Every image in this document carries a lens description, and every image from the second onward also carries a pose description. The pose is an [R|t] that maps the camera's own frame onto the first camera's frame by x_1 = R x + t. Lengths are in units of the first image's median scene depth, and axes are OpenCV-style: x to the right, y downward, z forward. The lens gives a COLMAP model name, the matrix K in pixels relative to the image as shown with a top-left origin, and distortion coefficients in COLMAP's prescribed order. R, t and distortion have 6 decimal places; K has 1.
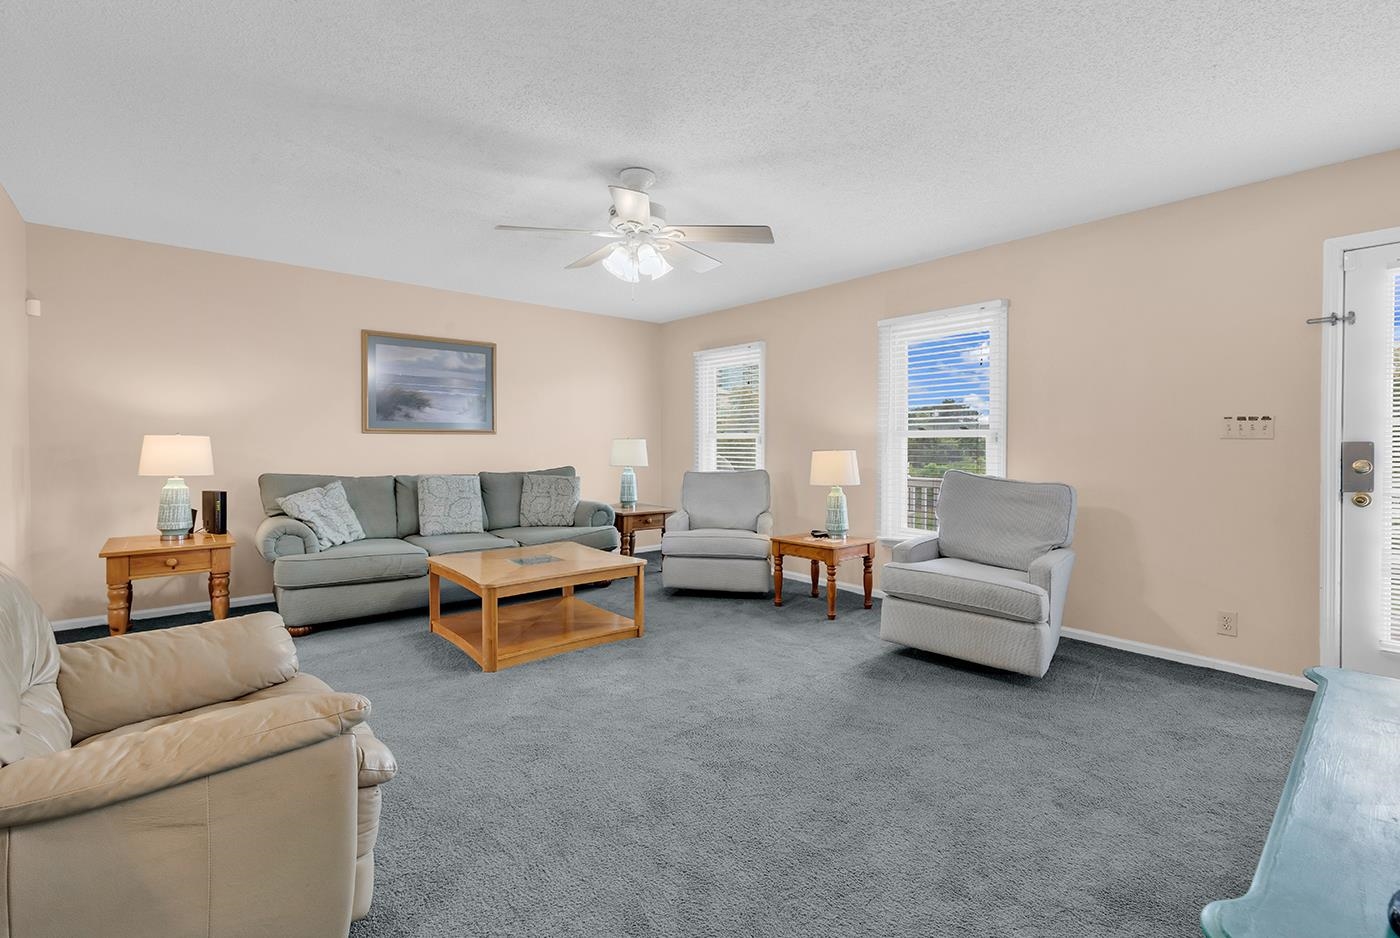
lens RADIAL K [[629.7, 0, 701.9], [0, 629.7, 470.8], [0, 0, 1]] dist [0.002442, 0.001676]
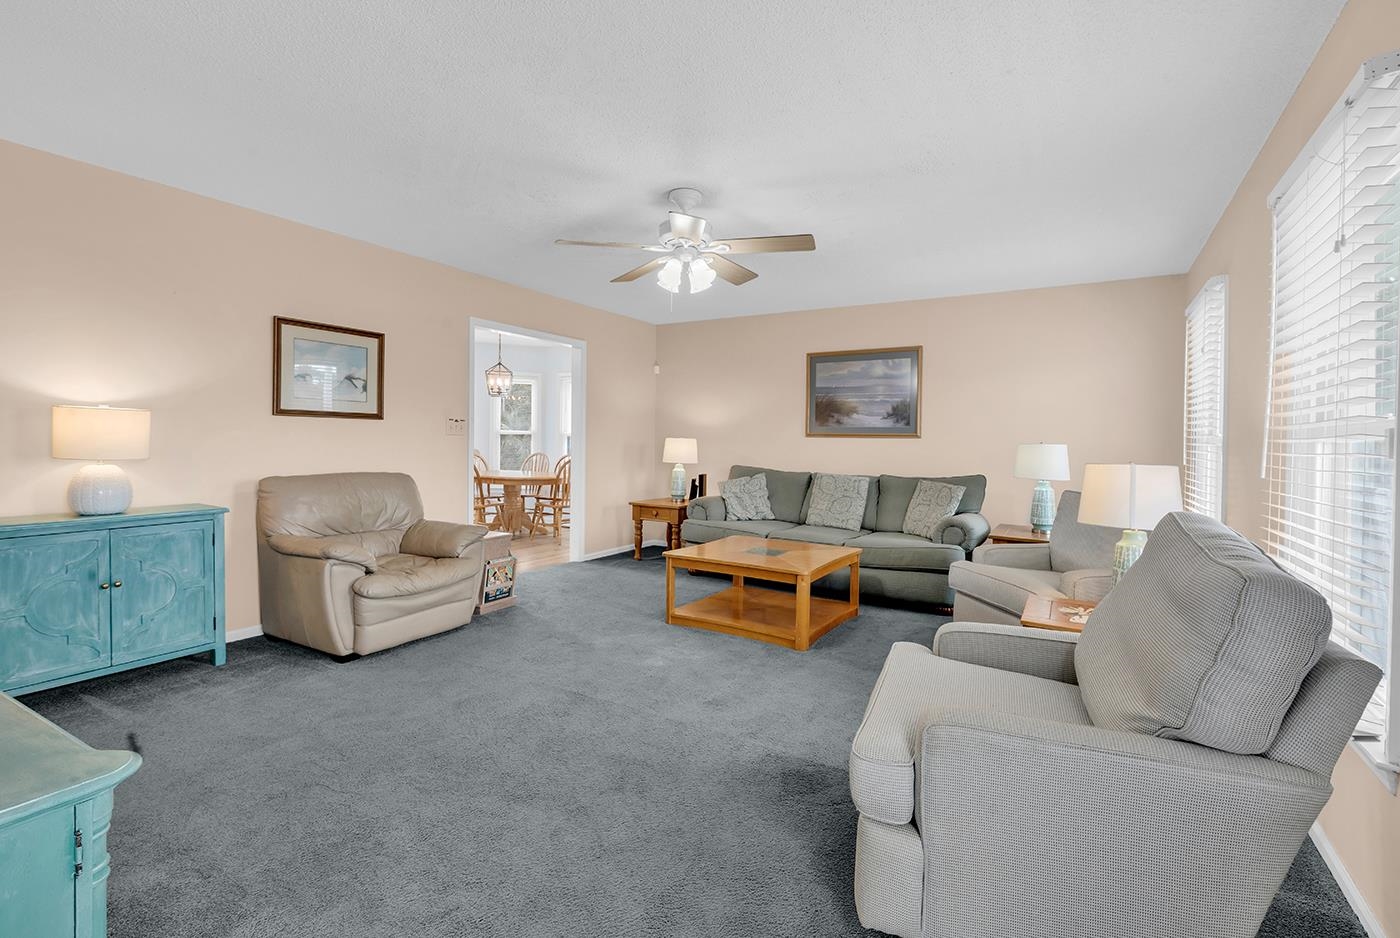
lens RADIAL K [[629.7, 0, 709.3], [0, 629.7, 462.2], [0, 0, 1]] dist [0.002442, 0.001676]
pose [[0.319845, 0.033249, -0.946886, 0.584515], [-0.060089, 0.998084, 0.014749, -0.017728], [0.945563, 0.052180, 0.321230, 0.439927]]
